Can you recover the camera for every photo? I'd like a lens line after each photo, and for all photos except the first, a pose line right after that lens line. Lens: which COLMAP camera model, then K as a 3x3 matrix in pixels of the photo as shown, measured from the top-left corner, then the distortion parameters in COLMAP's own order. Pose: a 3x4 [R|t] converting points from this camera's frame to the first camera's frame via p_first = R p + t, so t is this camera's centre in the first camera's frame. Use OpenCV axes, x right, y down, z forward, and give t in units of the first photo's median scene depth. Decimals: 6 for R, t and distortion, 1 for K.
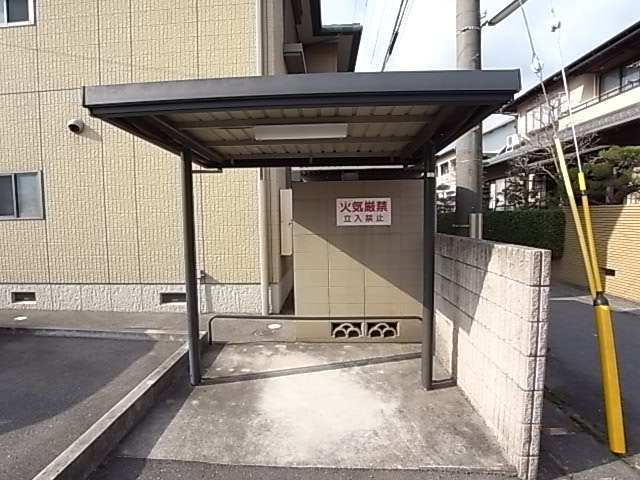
lens RADIAL K [[365.0, 0, 314.9], [0, 365.0, 243.0], [0, 0, 1]] dist [-0.041692, 0.005374]
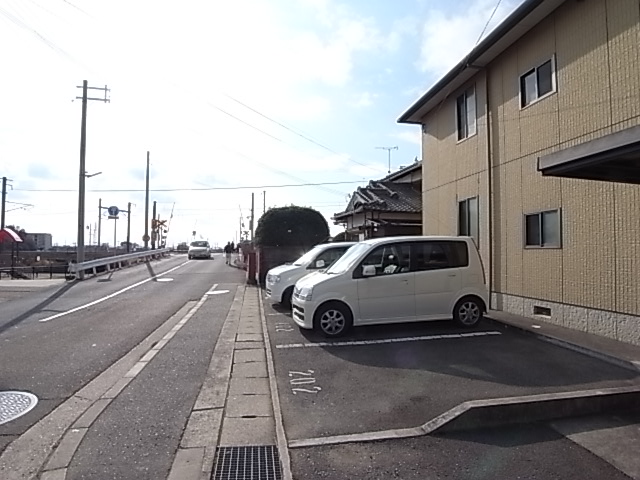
lens RADIAL K [[365.0, 0, 319.4], [0, 365.0, 239.2], [0, 0, 1]] dist [-0.041692, 0.005374]
pose [[0.252198, -0.016119, -0.967541, 0.200801], [-0.076725, 0.996380, -0.036598, 0.008748], [0.964629, 0.083465, 0.250048, -0.080007]]
